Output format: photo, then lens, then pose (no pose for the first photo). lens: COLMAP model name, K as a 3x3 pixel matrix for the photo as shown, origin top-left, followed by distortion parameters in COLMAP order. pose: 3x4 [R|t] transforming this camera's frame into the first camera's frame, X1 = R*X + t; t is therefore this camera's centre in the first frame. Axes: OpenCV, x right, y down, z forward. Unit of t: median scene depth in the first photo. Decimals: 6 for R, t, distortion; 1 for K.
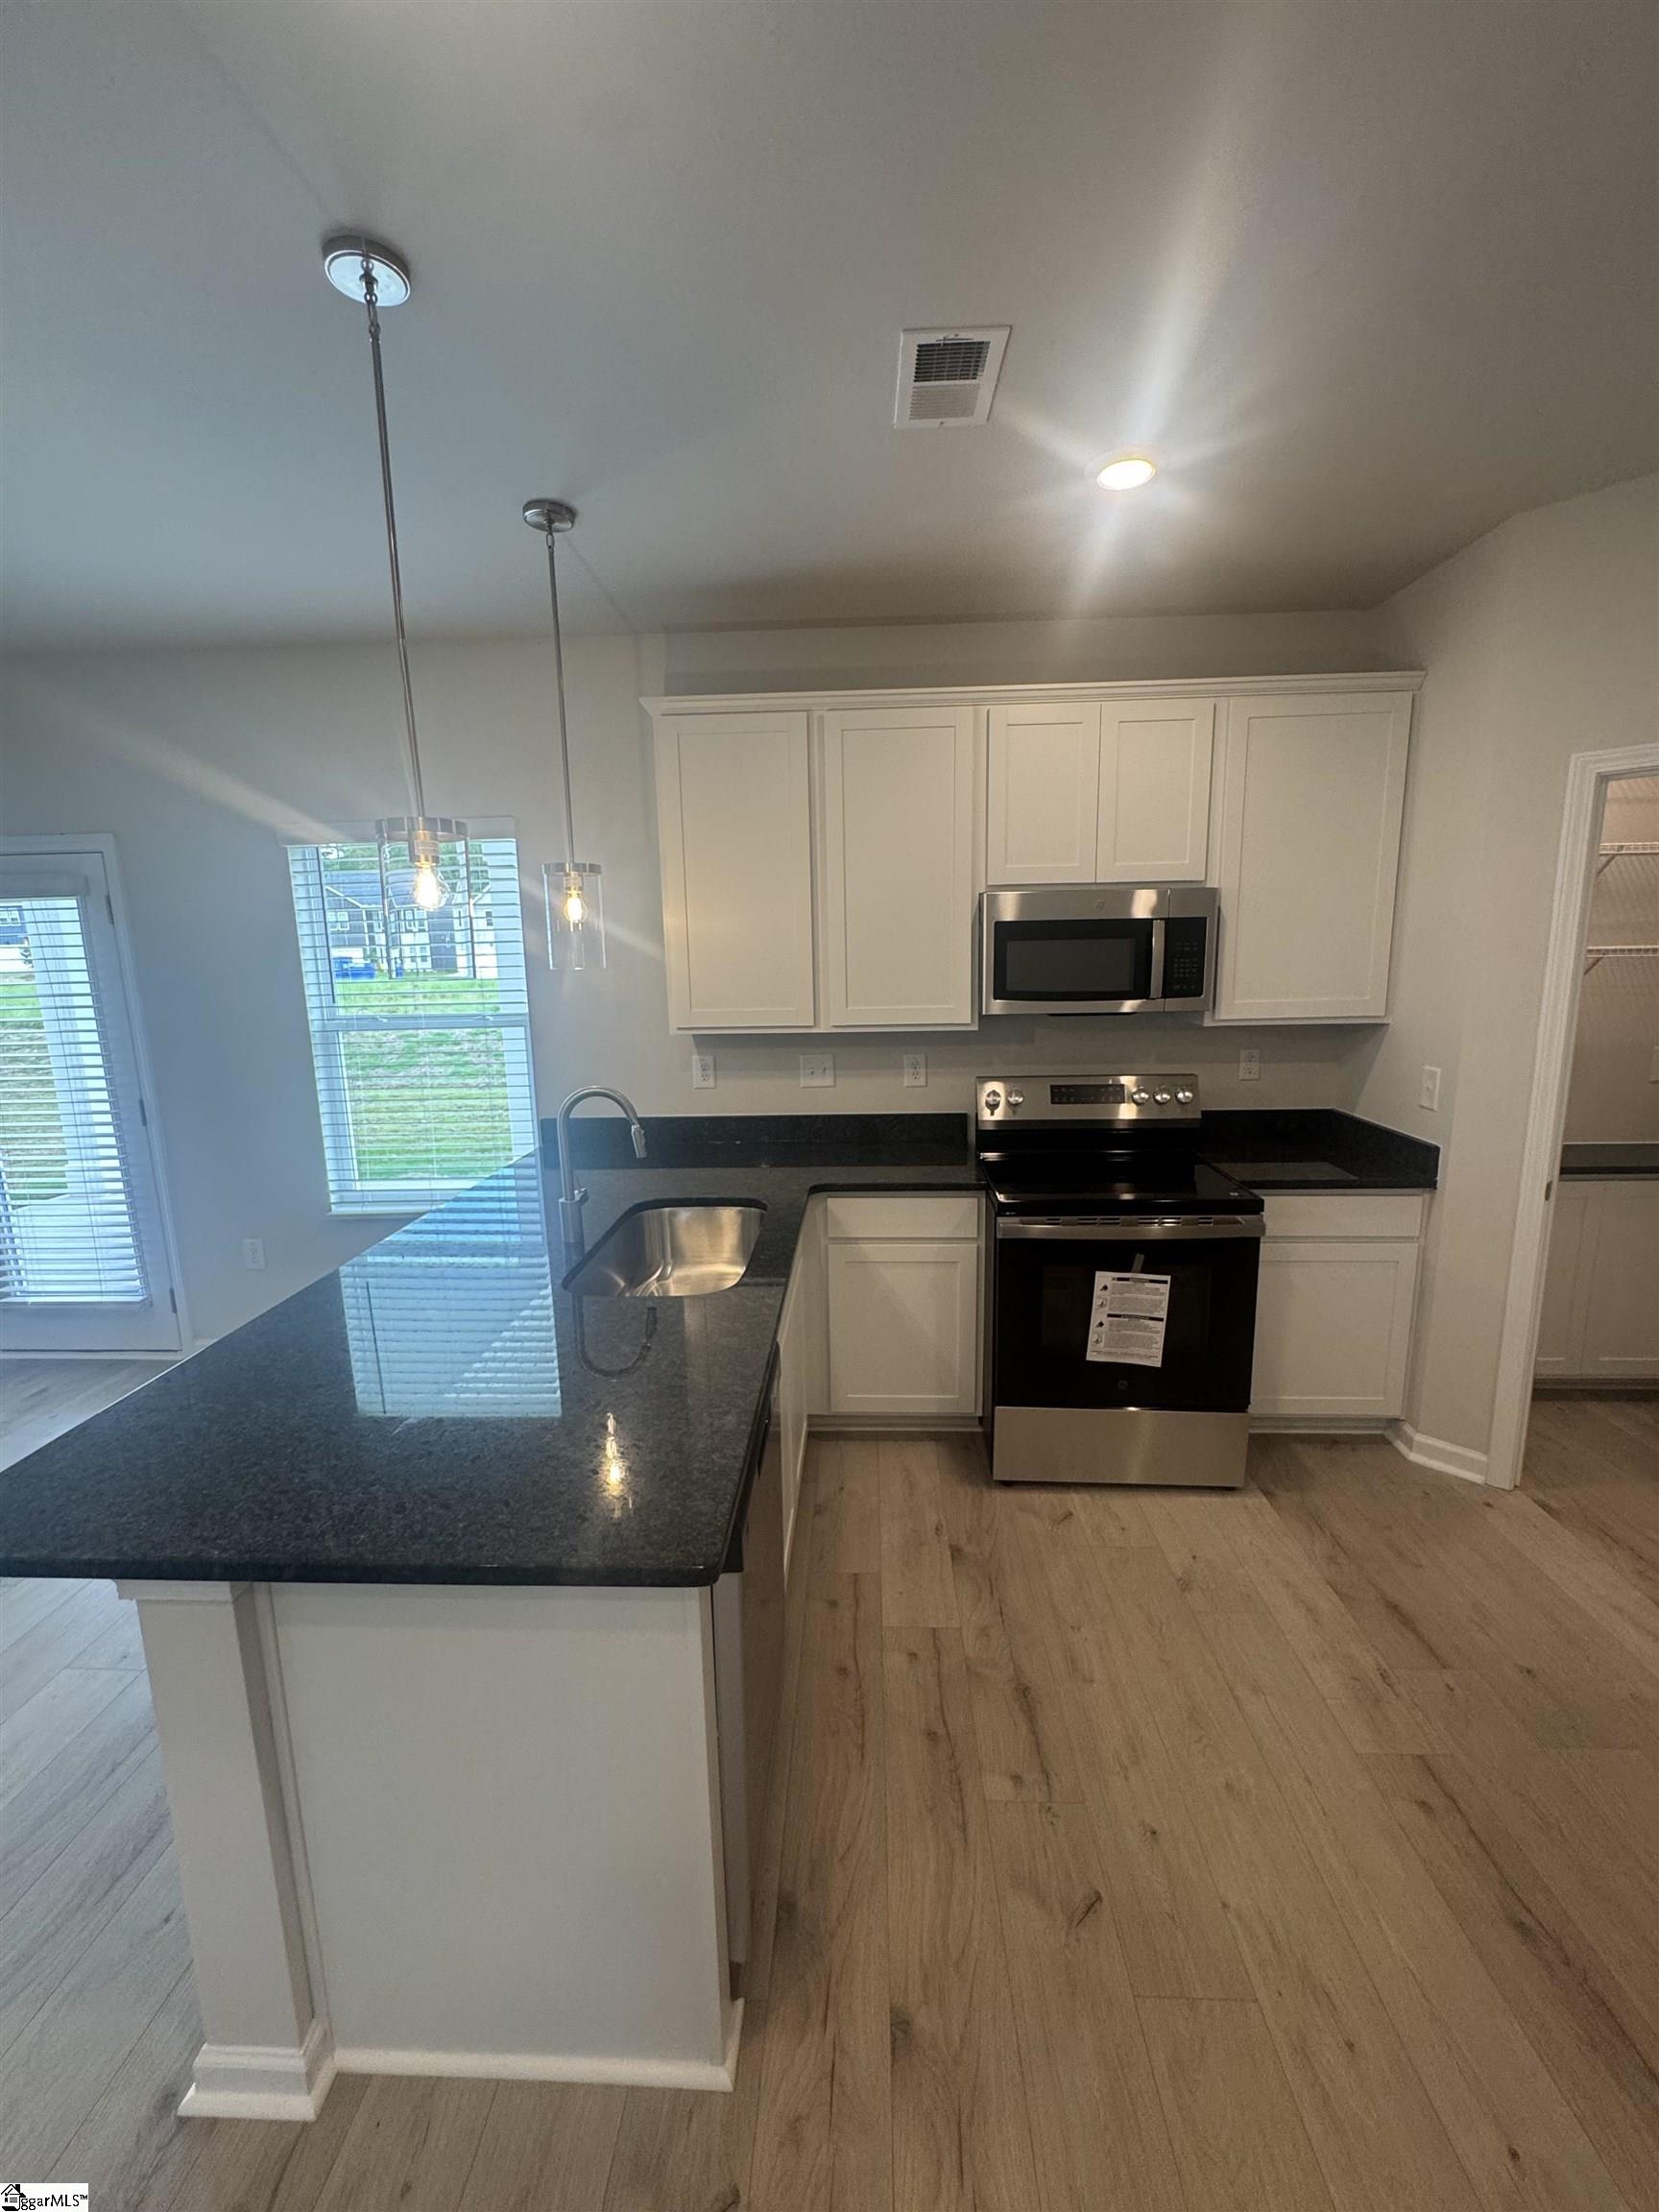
lens RADIAL K [[914.6, 0, 829.5], [0, 914.6, 1106.0], [0, 0, 1]] dist [-0.012319, -0.000049]
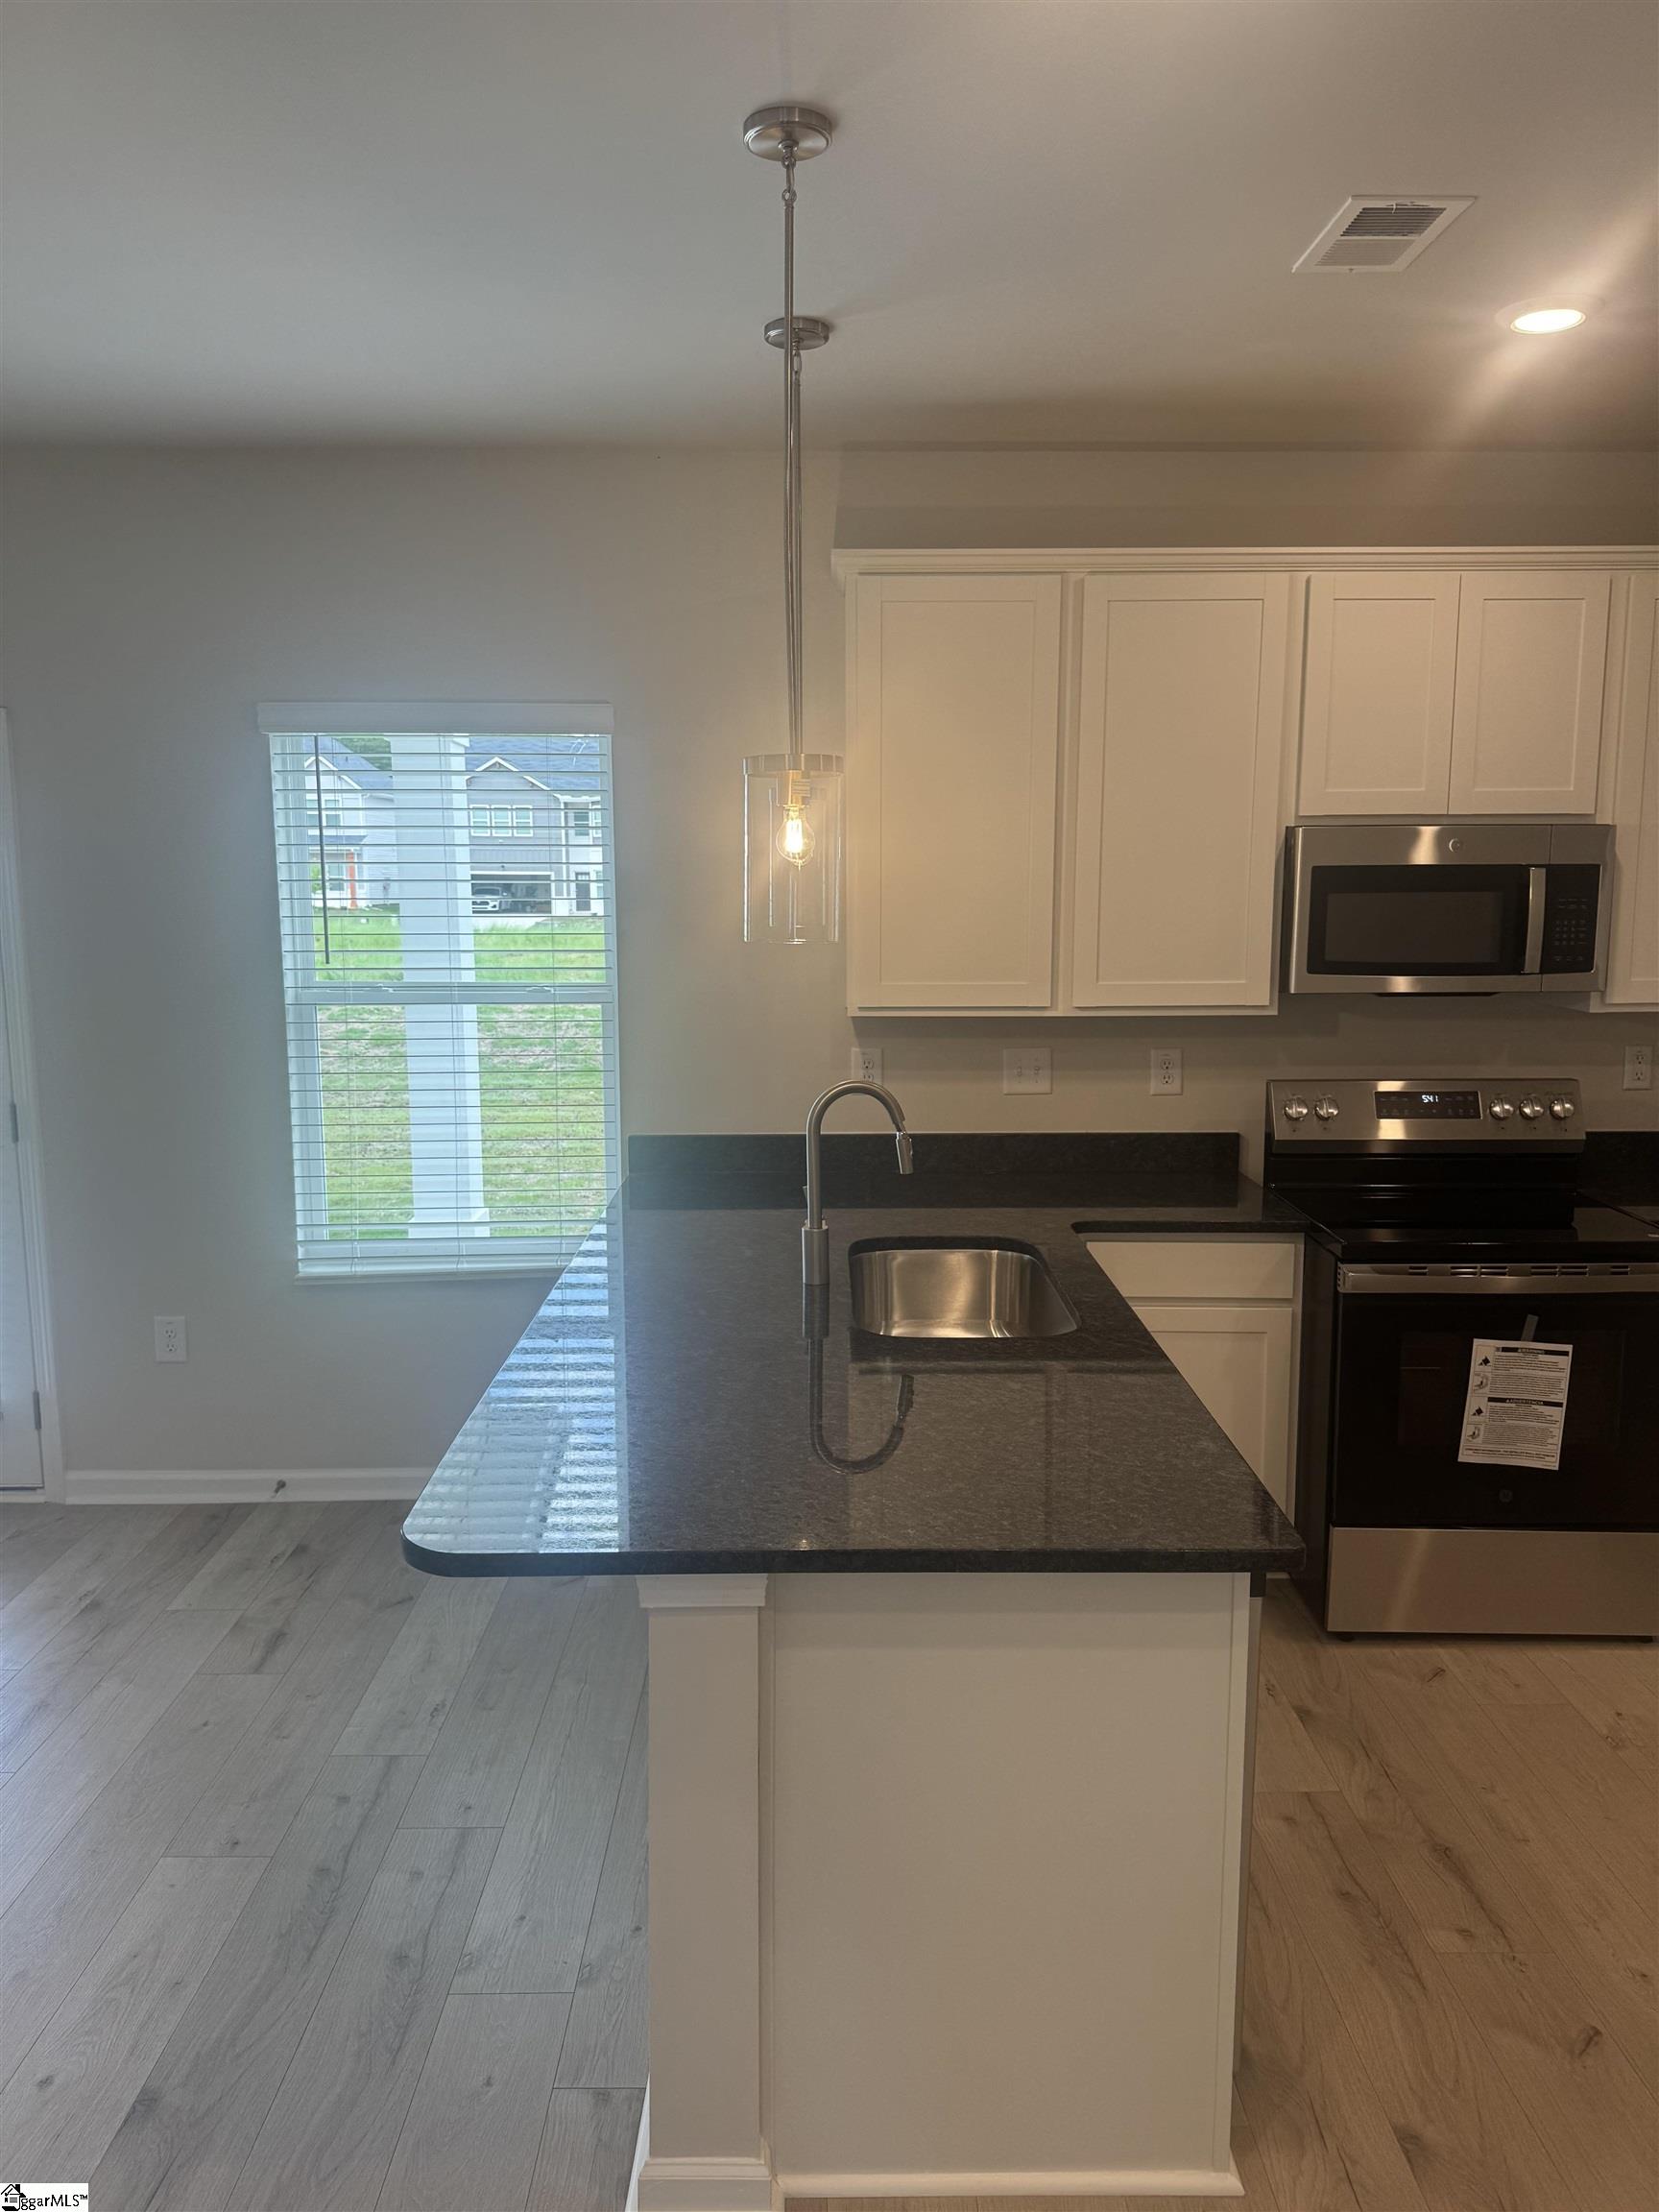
lens RADIAL K [[1622.4, 0, 825.5], [0, 1622.4, 1100.0], [0, 0, 1]] dist [0.004494, -0.024896]
pose [[0.998797, 0.010091, 0.047989, -0.296181], [-0.008430, 0.999362, -0.034700, 0.036750], [-0.048308, 0.034253, 0.998245, -0.294326]]
